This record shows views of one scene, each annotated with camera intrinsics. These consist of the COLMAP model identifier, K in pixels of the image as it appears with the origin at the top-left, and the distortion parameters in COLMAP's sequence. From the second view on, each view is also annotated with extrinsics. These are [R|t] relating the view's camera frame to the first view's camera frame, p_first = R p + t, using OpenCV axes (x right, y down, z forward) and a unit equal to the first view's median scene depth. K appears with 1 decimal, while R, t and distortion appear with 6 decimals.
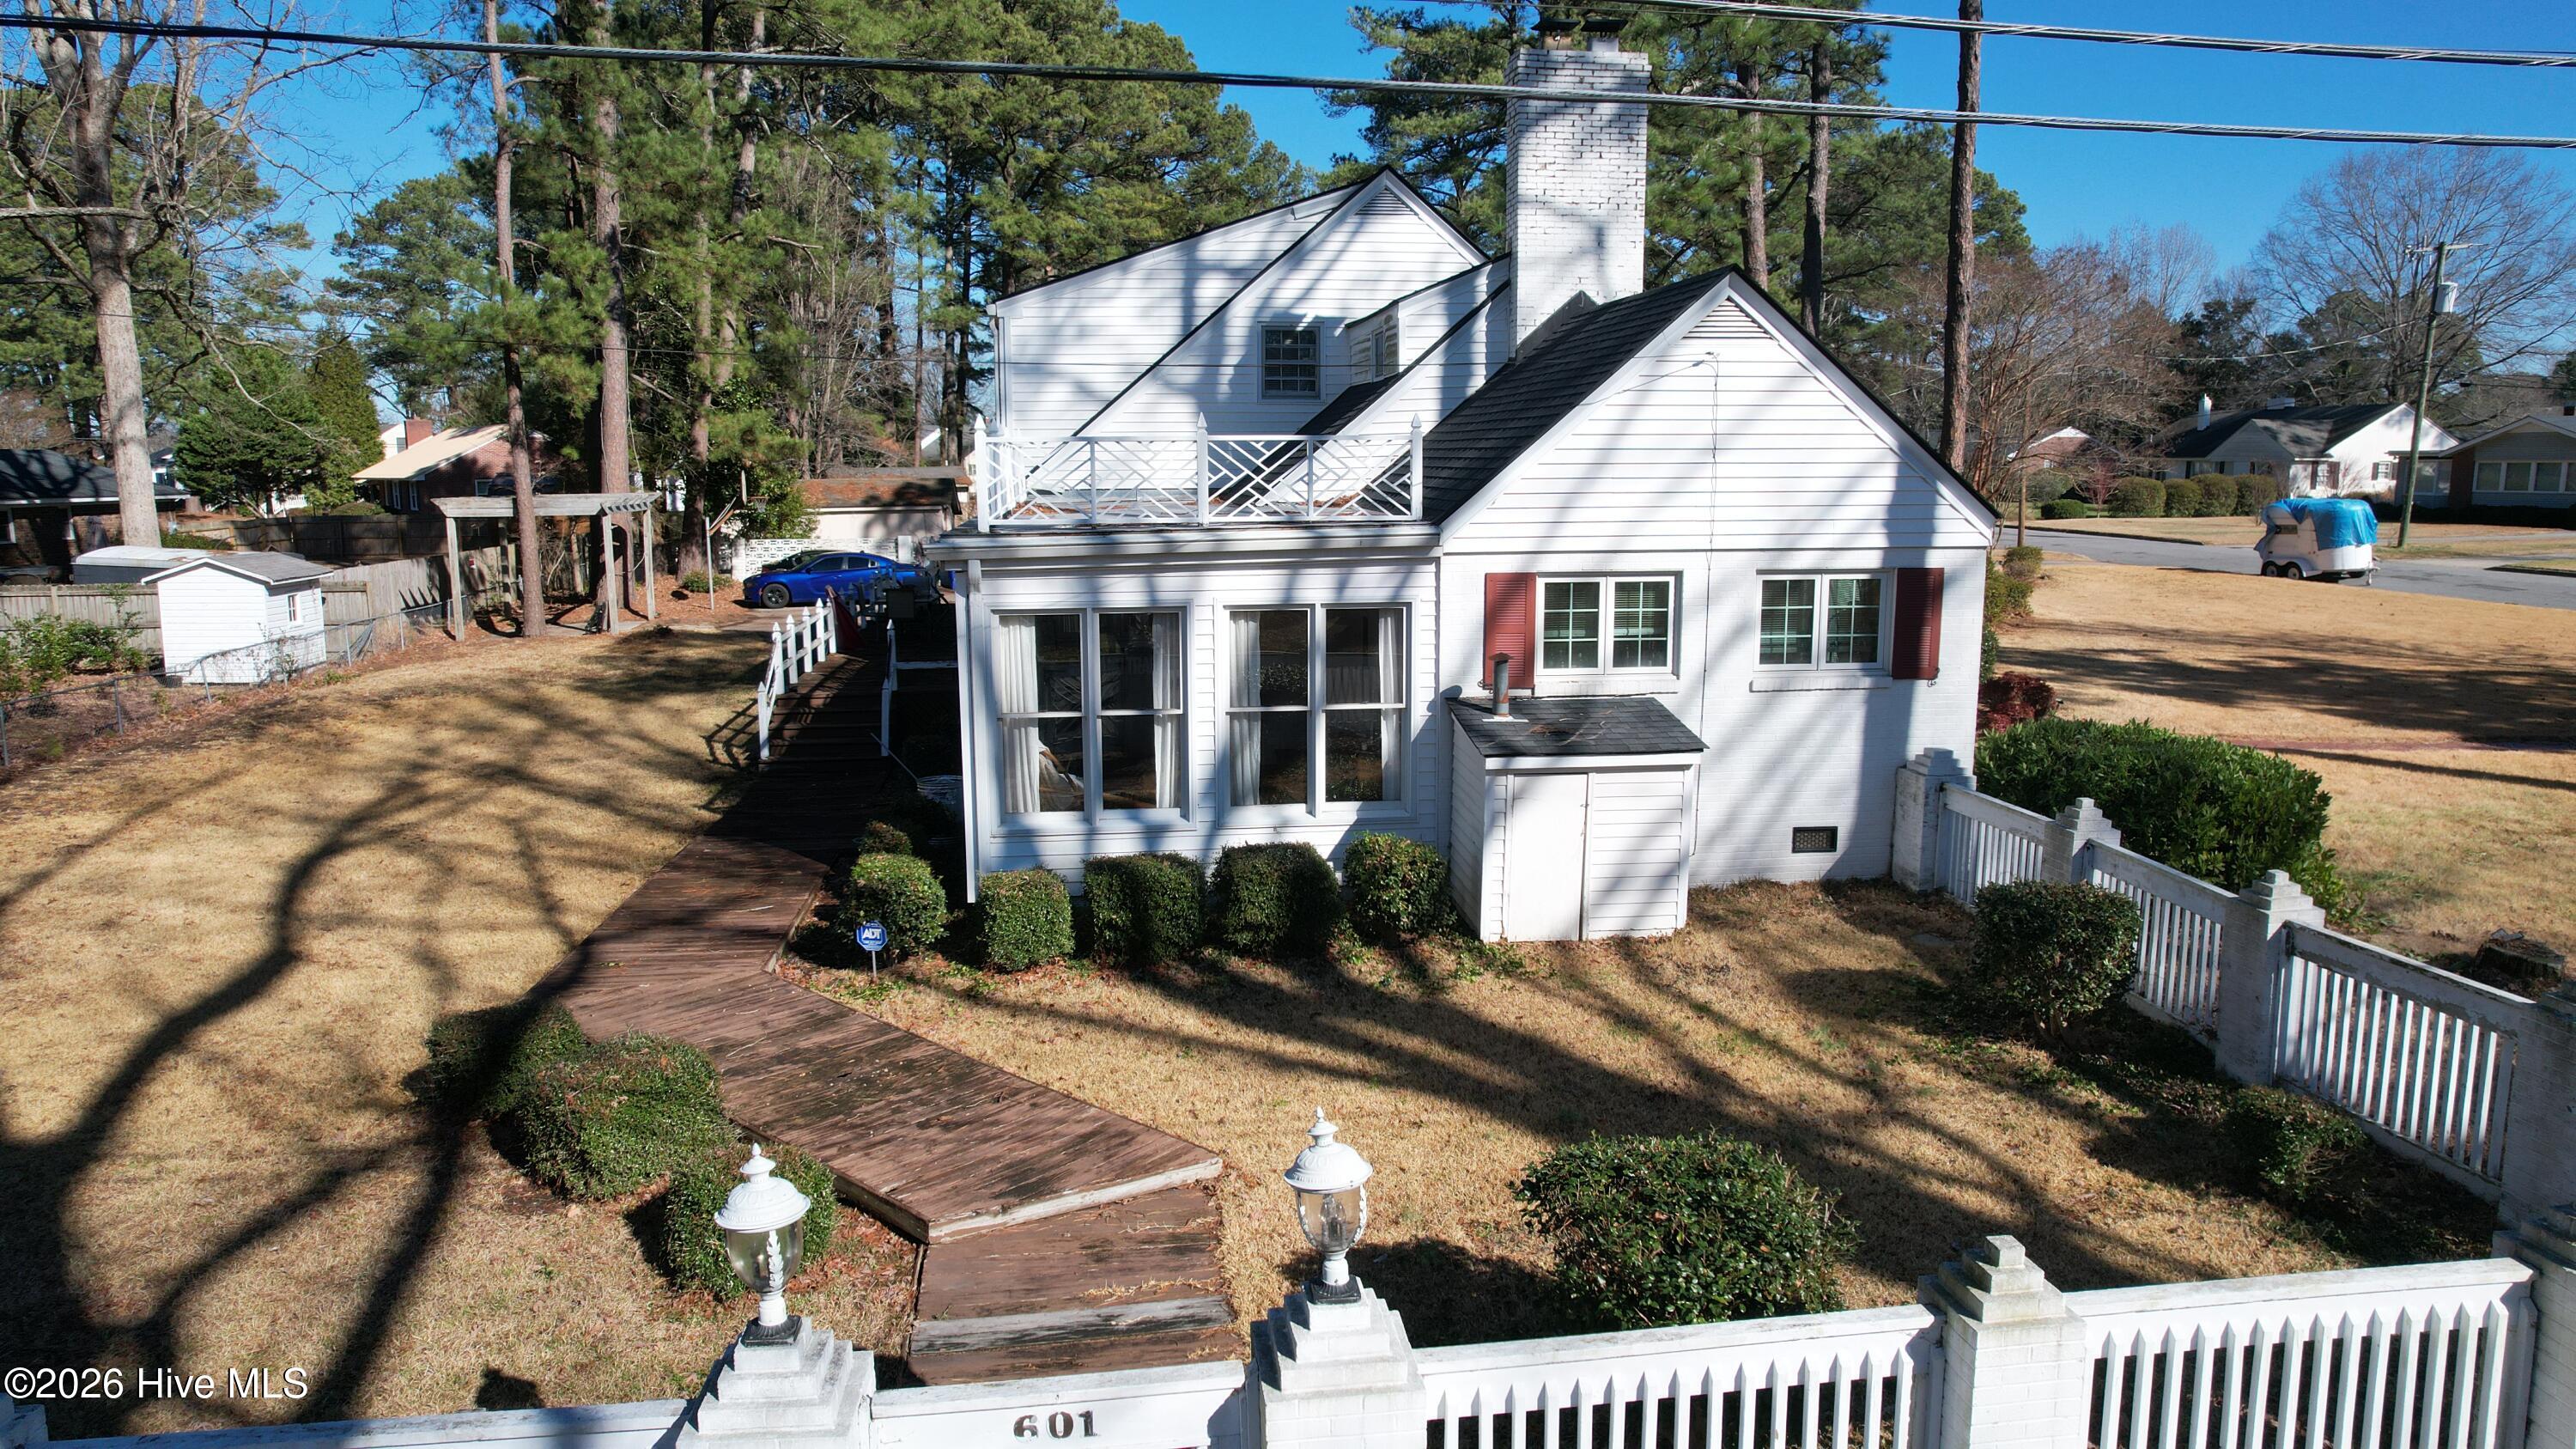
lens RADIAL K [[1680.3, 0, 1279.1], [0, 1680.3, 729.1], [0, 0, 1]] dist [-0.055361, 0.031814]
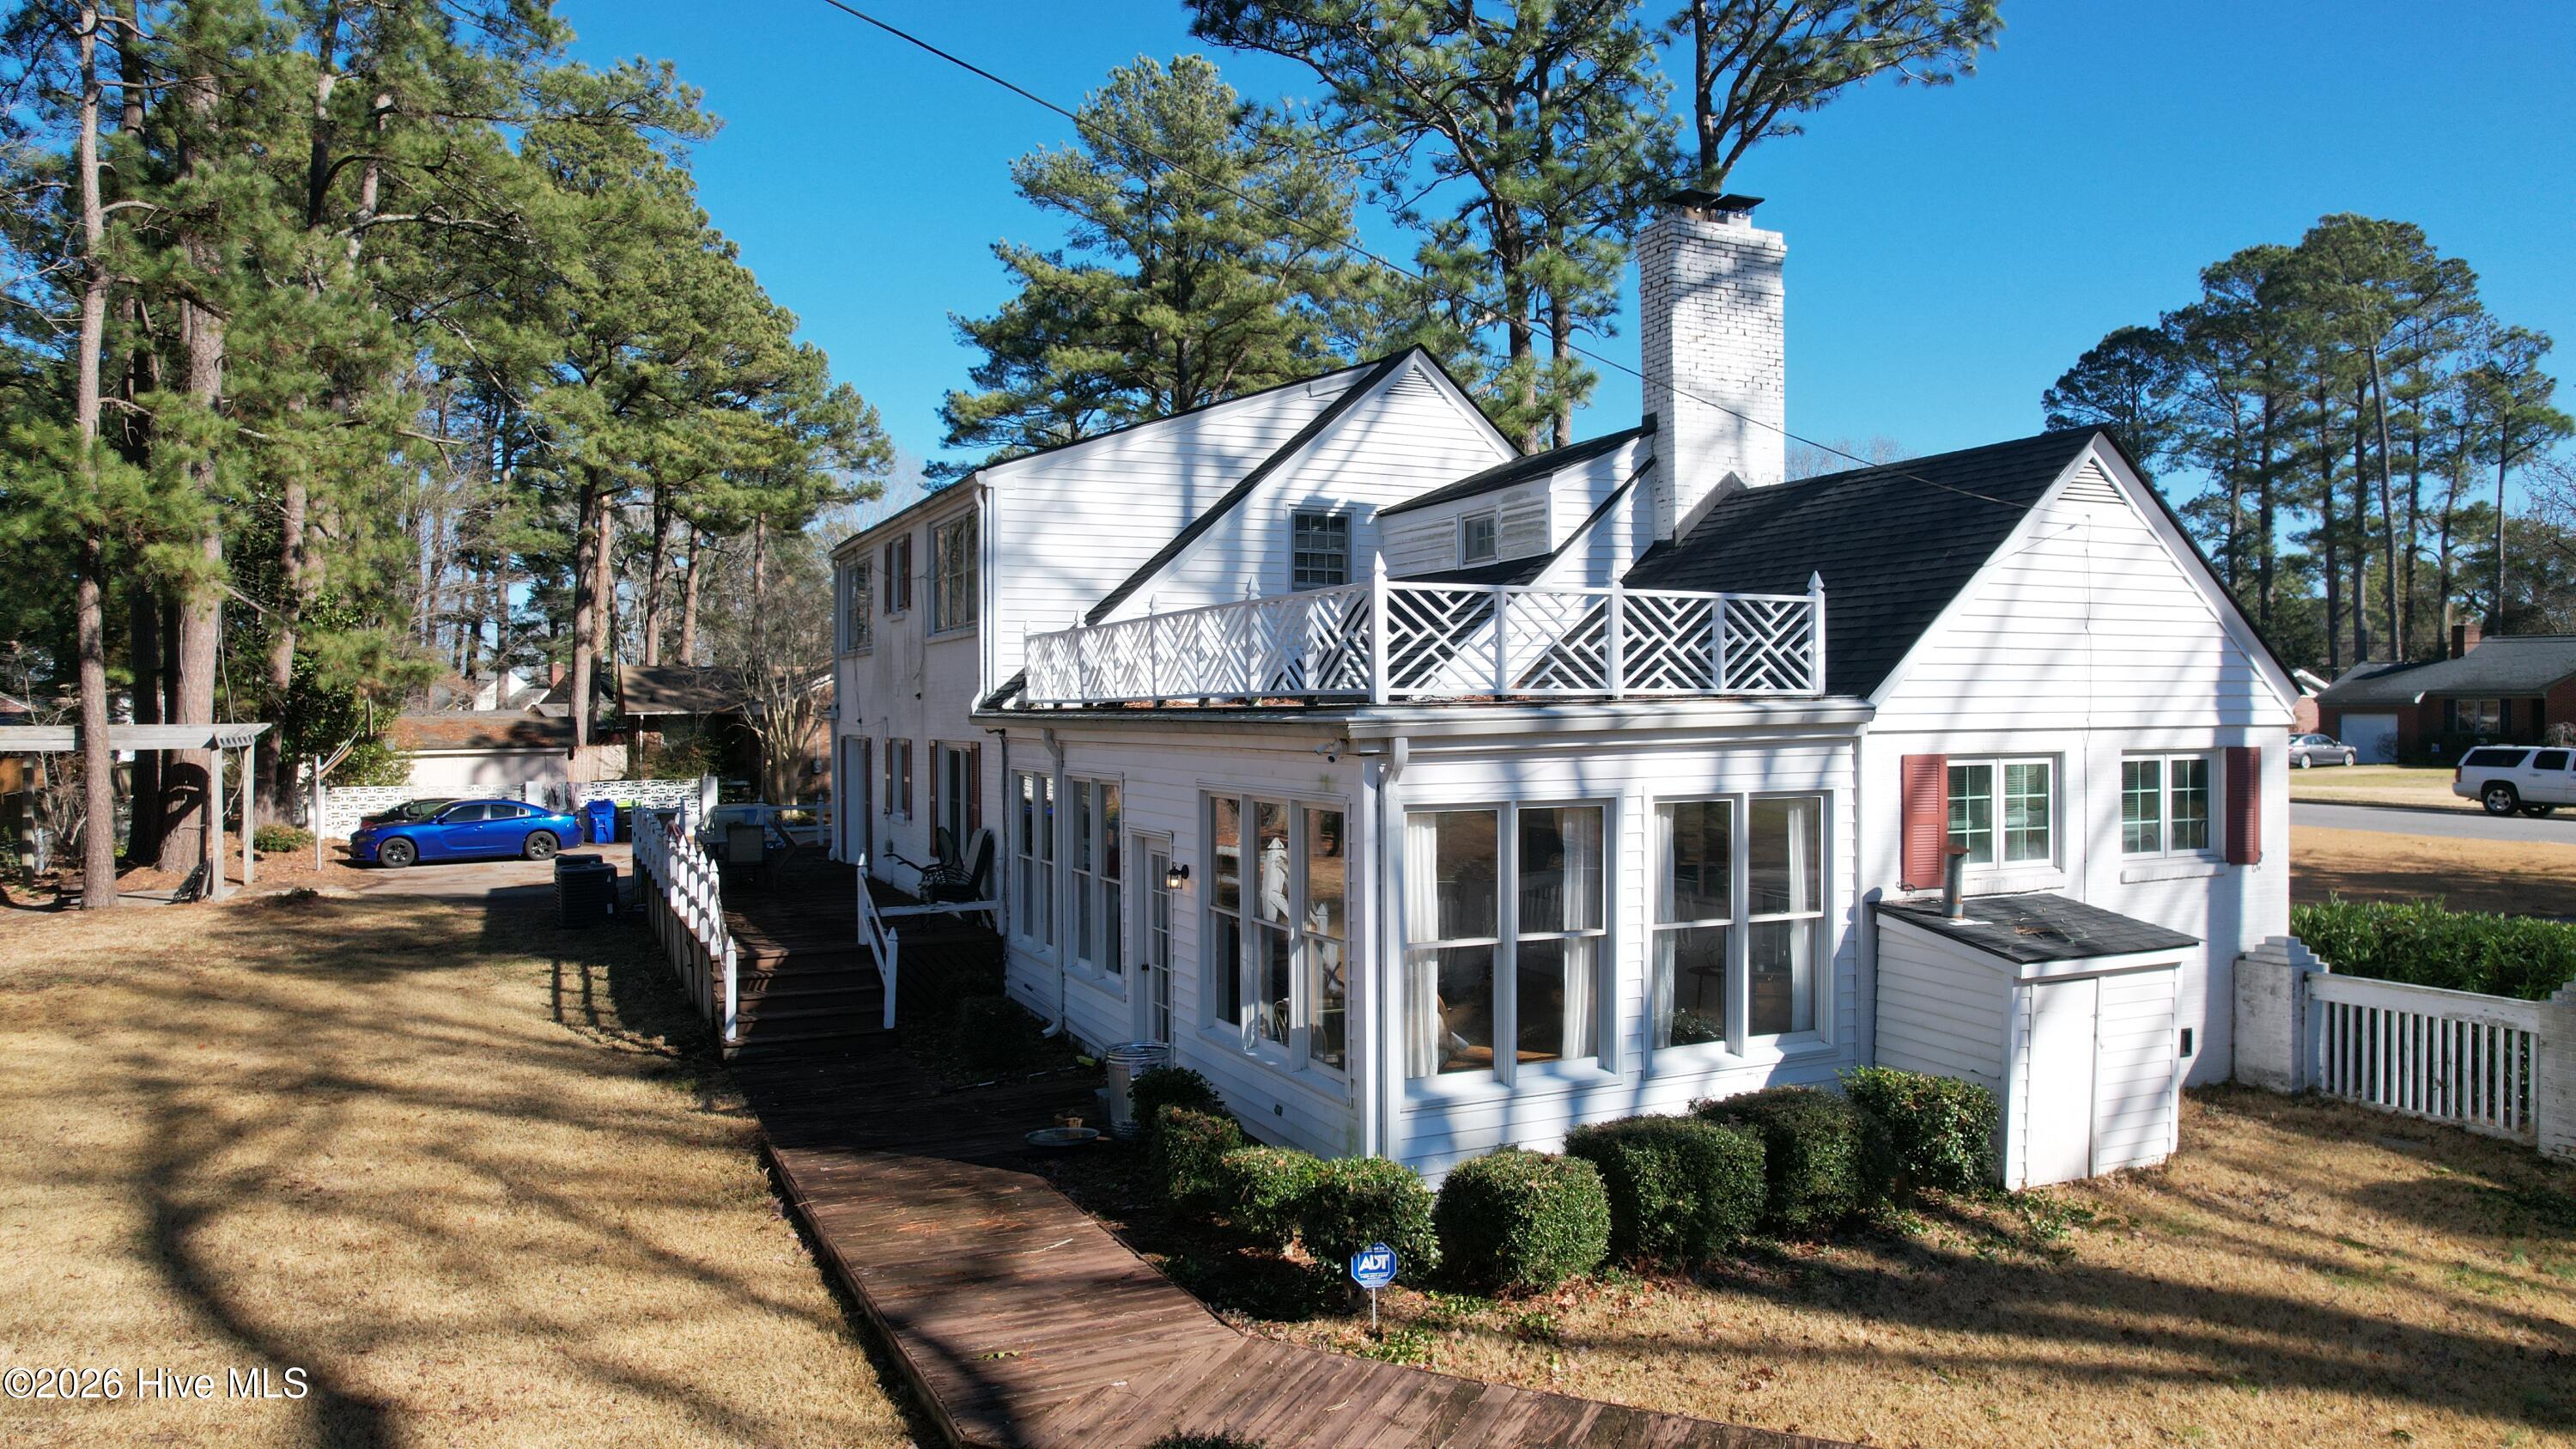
lens RADIAL K [[1680.3, 0, 1279.1], [0, 1680.3, 729.1], [0, 0, 1]] dist [-0.055361, 0.031814]
pose [[0.946917, -0.003066, 0.321464, -0.452989], [0.052569, 0.987972, -0.145426, 0.001869], [-0.317151, 0.154605, 0.935688, 0.295130]]
